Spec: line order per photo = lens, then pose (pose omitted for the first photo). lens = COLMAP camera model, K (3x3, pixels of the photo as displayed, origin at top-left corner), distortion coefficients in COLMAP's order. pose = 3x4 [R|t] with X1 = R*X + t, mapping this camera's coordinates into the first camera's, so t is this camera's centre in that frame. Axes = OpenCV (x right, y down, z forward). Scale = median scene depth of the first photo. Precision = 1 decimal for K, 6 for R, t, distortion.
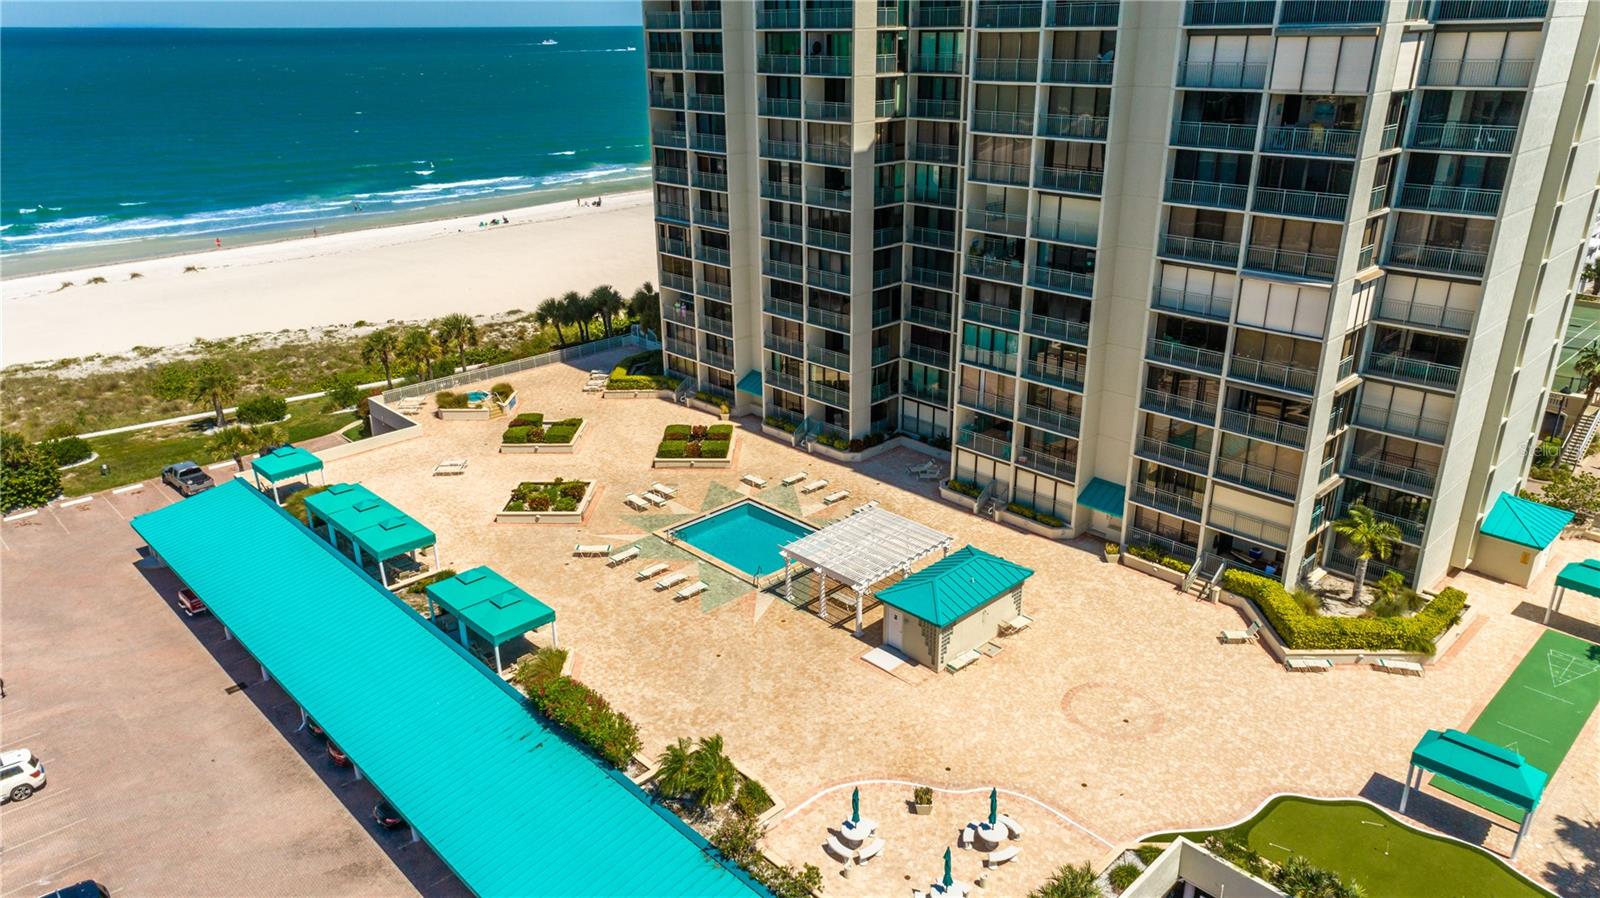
lens RADIAL K [[1067.7, 0, 801.5], [0, 1067.7, 450.6], [0, 0, 1]] dist [0.028795, 0.008323]
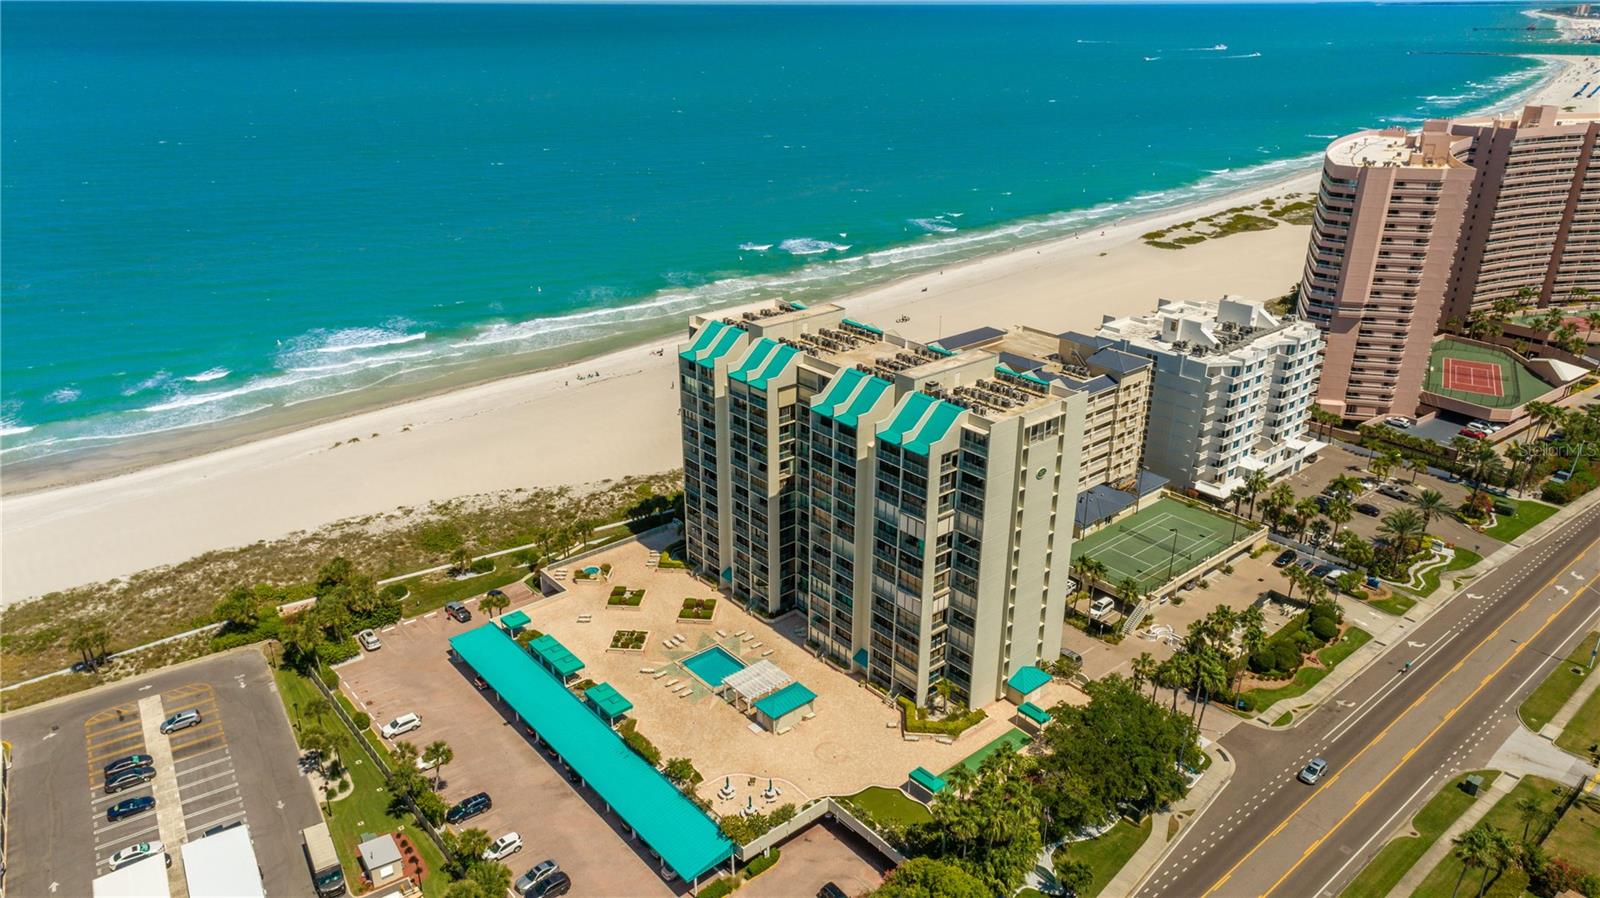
lens RADIAL K [[1067.7, 0, 803.1], [0, 1067.7, 440.8], [0, 0, 1]] dist [0.028795, 0.008323]
pose [[0.997974, 0.036396, -0.052190, 0.255459], [-0.036086, 0.999325, 0.006867, -0.447038], [0.052404, -0.004970, 0.998614, -1.358147]]
